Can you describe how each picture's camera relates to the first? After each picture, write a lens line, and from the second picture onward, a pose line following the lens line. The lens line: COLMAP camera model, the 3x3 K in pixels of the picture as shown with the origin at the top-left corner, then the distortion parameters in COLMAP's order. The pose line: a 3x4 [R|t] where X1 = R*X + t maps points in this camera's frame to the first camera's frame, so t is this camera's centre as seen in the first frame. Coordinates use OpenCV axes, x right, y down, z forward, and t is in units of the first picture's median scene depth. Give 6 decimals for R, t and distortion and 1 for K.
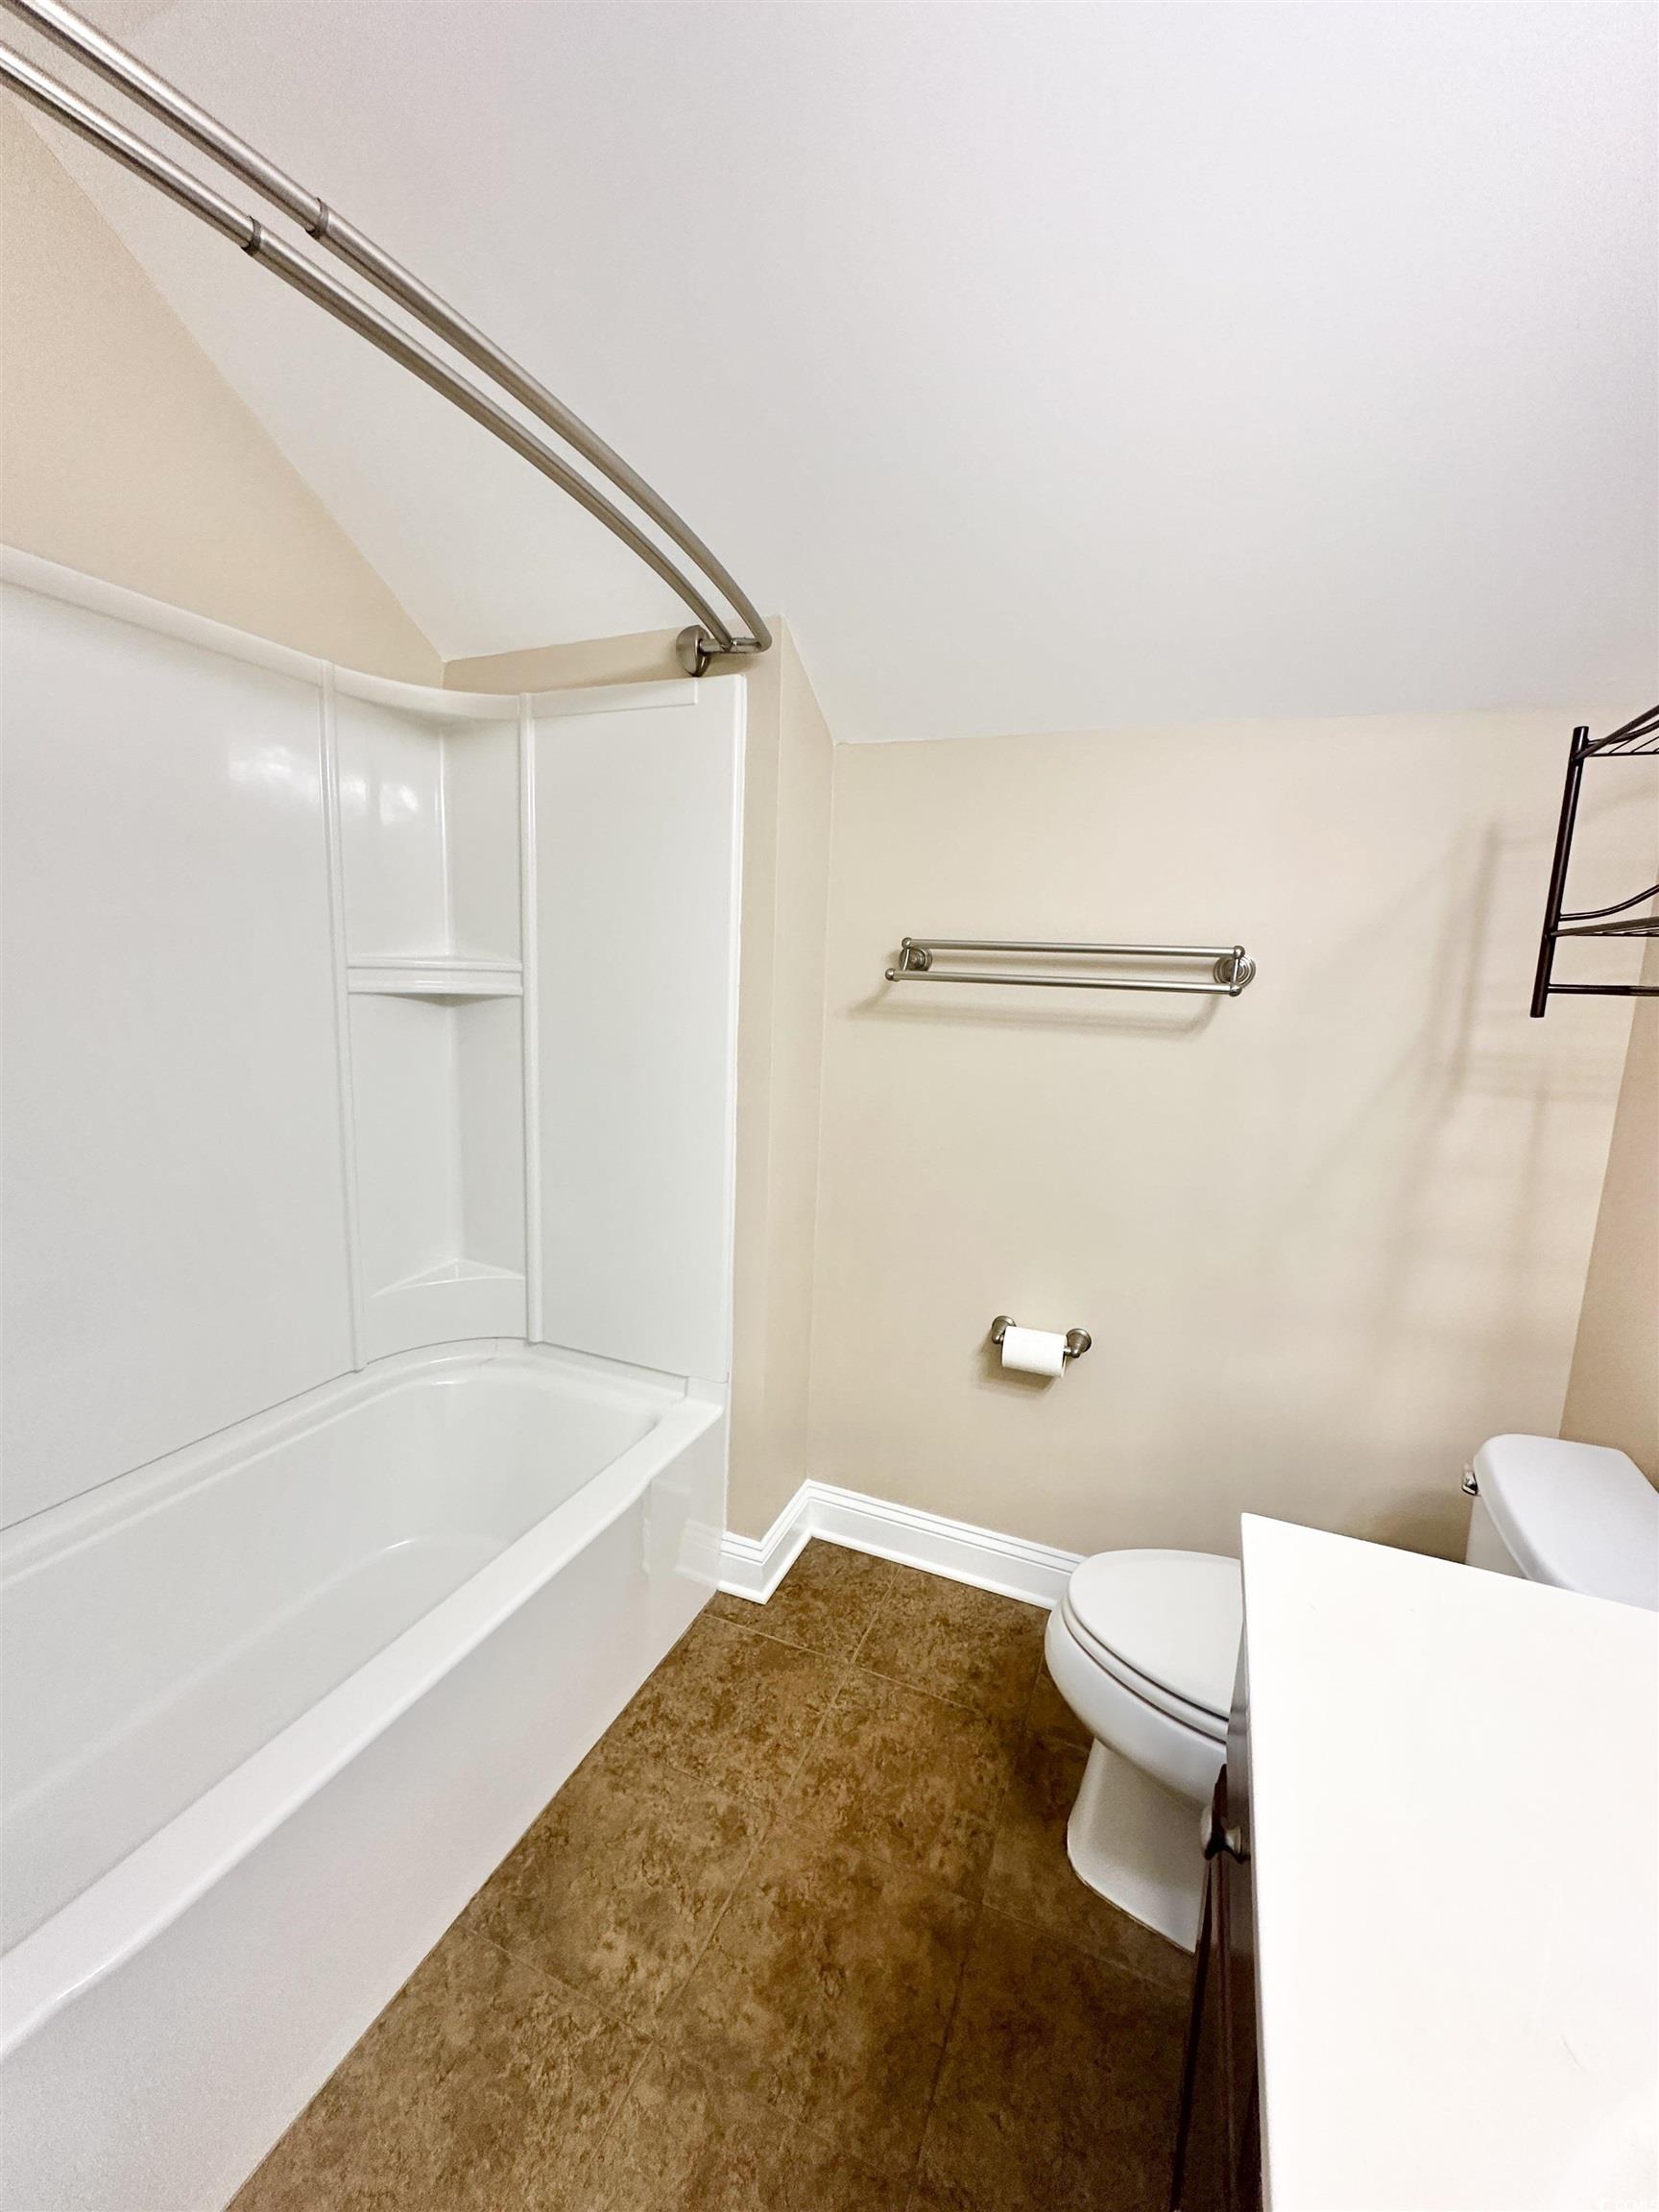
lens RADIAL K [[880.2, 0, 850.9], [0, 880.2, 1109.0], [0, 0, 1]] dist [-0.005490, 0.001646]
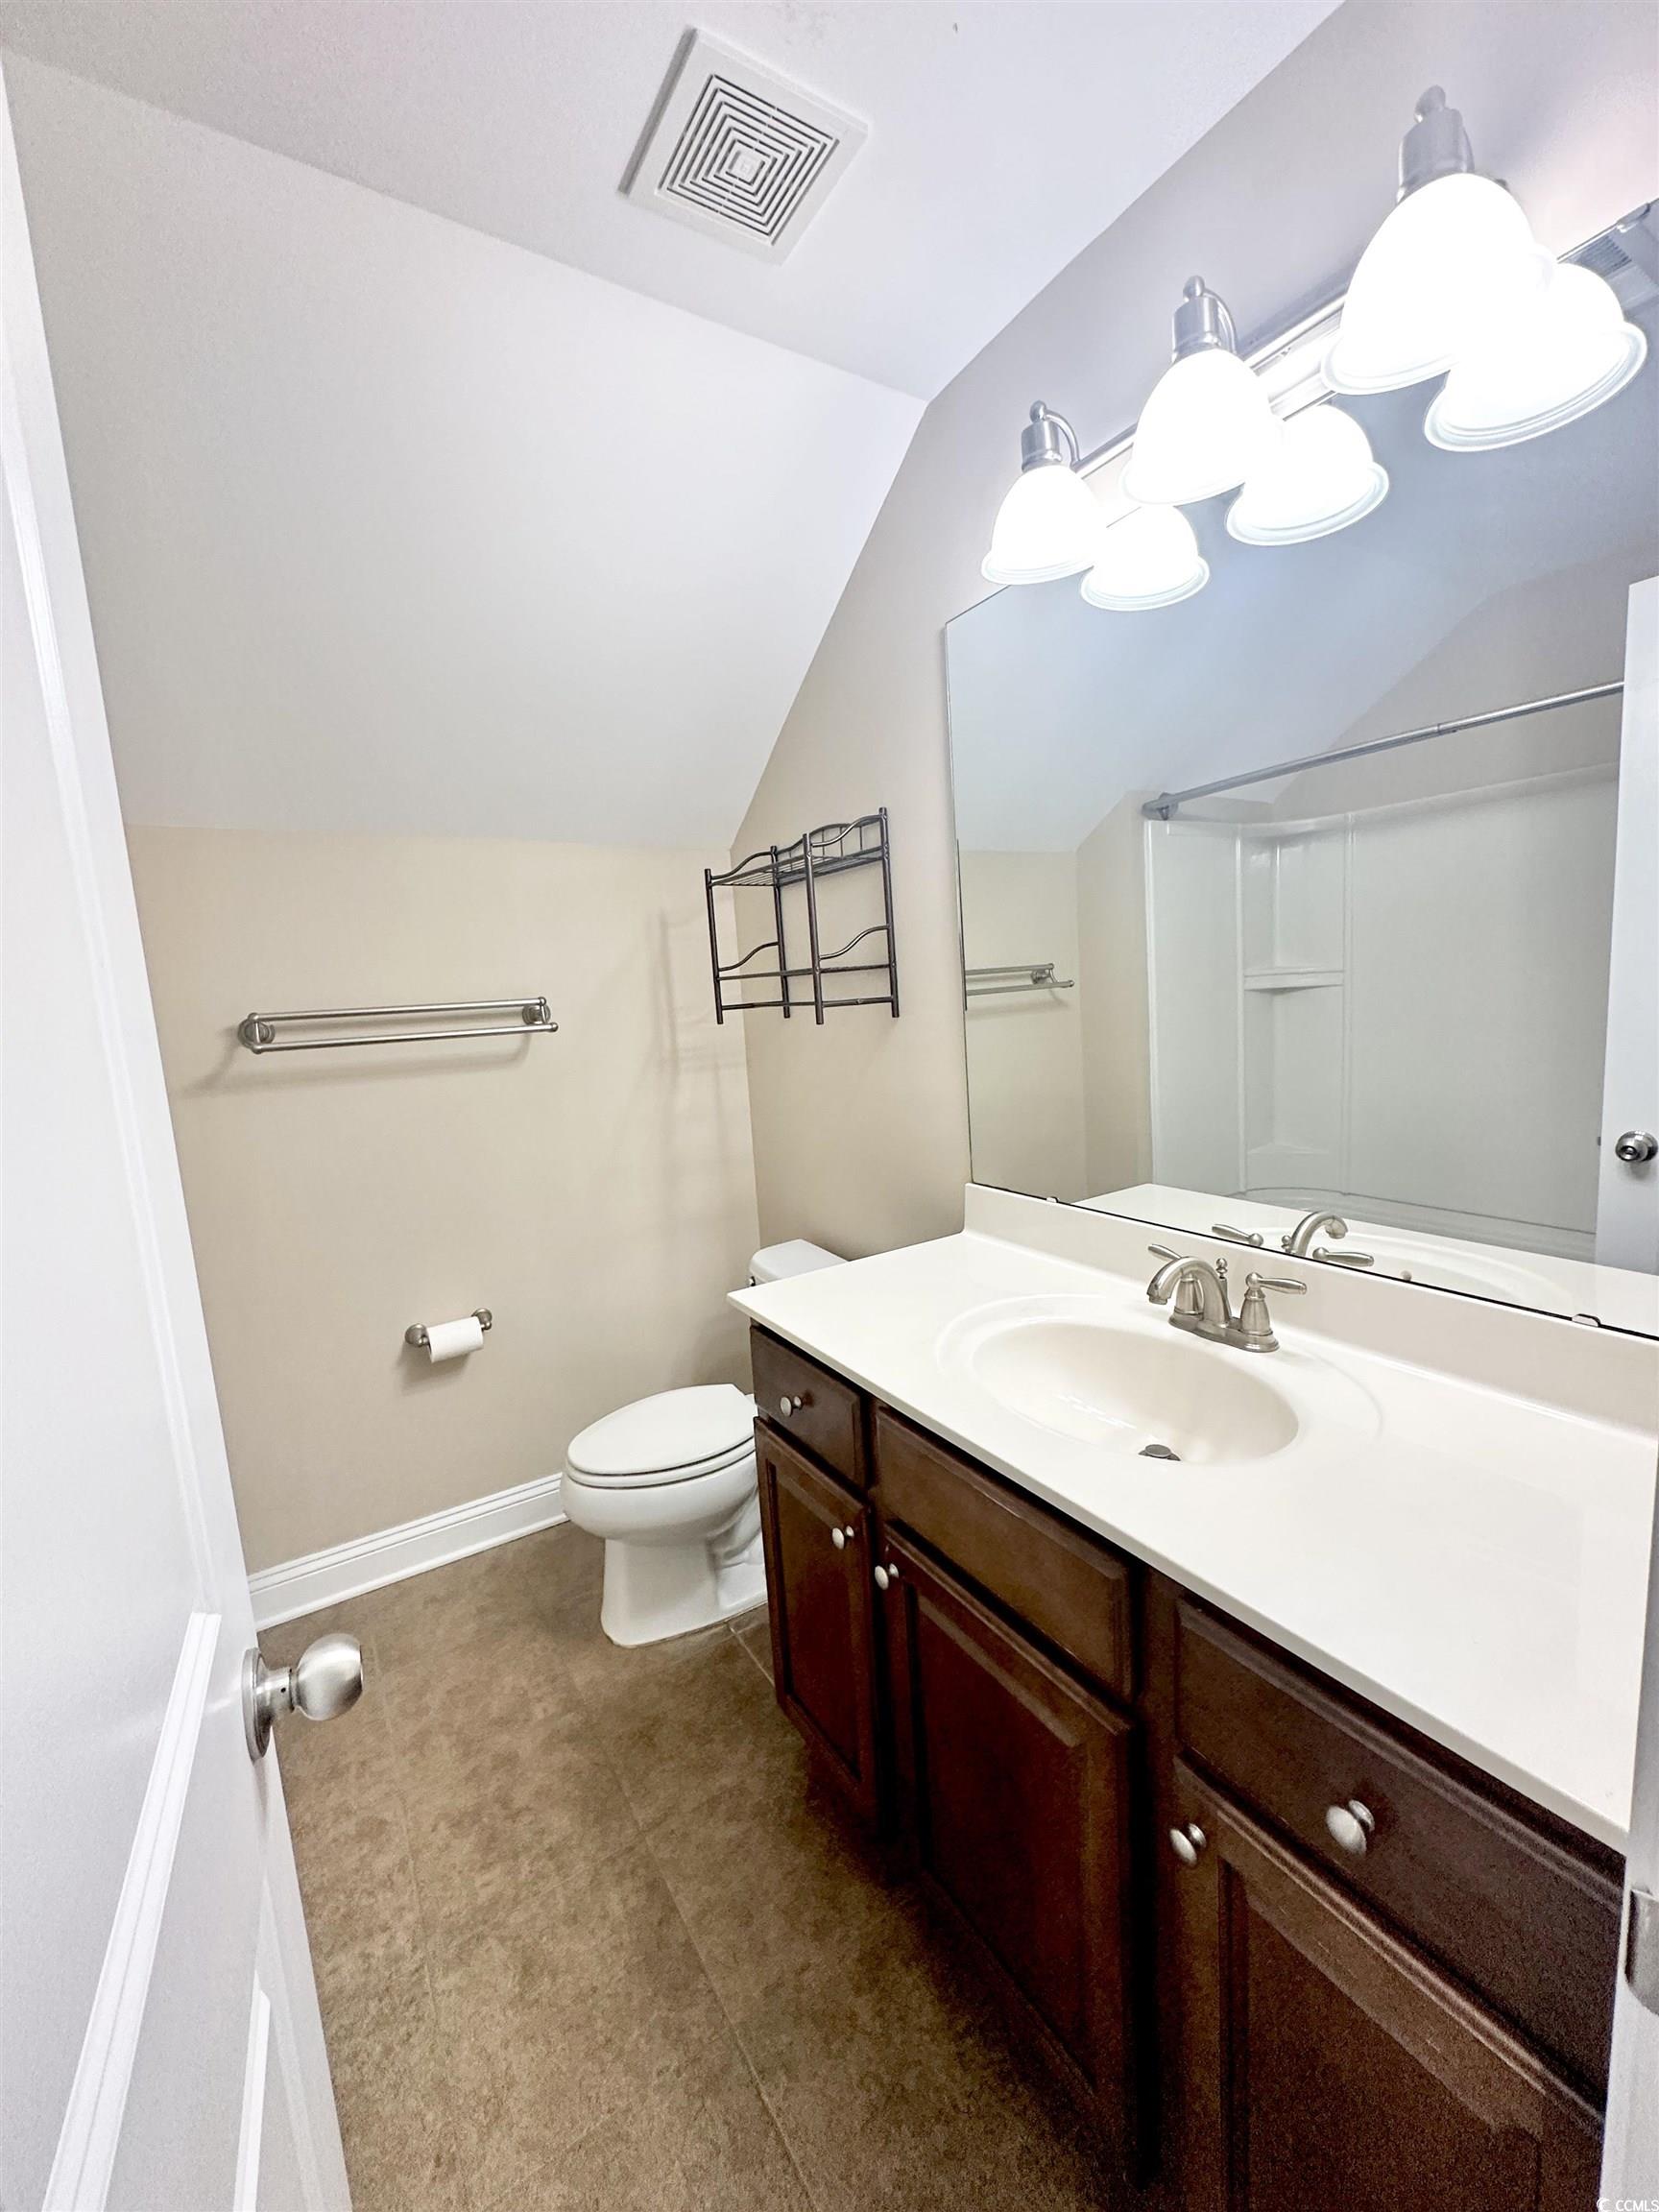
lens RADIAL K [[880.2, 0, 837.4], [0, 880.2, 1108.0], [0, 0, 1]] dist [-0.005490, 0.001646]
pose [[0.564314, -0.184464, 0.804688, -0.478294], [0.207624, 0.975100, 0.077925, -0.023050], [-0.799025, 0.123098, 0.588562, -0.202270]]
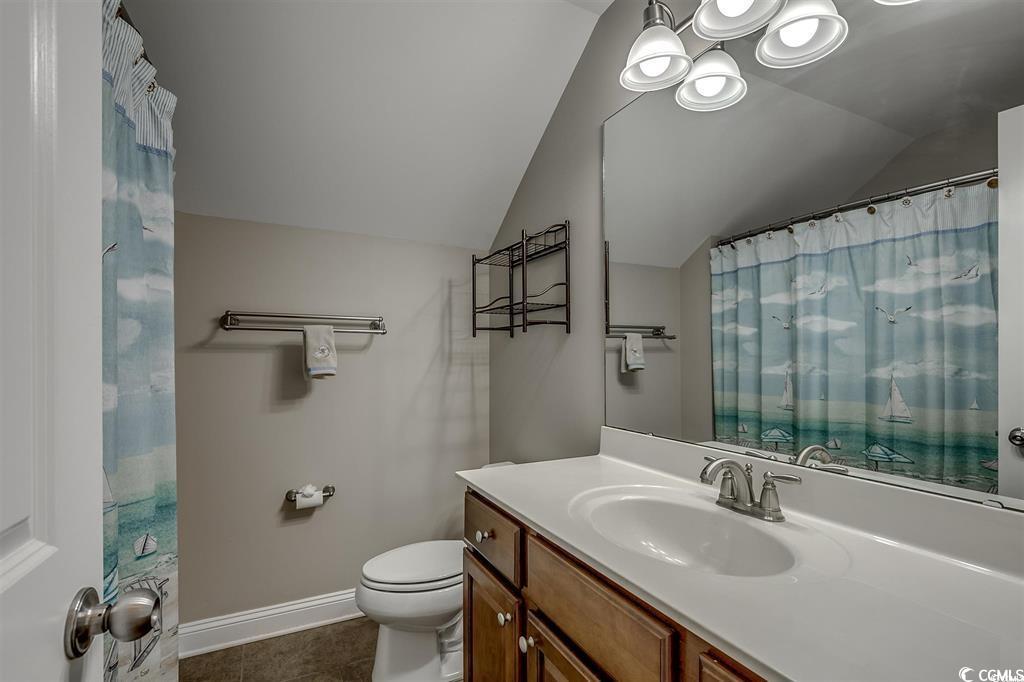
lens RADIAL K [[469.6, 0, 515.8], [0, 469.6, 357.5], [0, 0, 1]] dist [-0.000412, -0.000850]
pose [[0.635399, -0.043427, 0.770962, -0.407675], [0.143304, 0.987705, -0.062470, 0.087193], [-0.758770, 0.150176, 0.633810, -0.195316]]
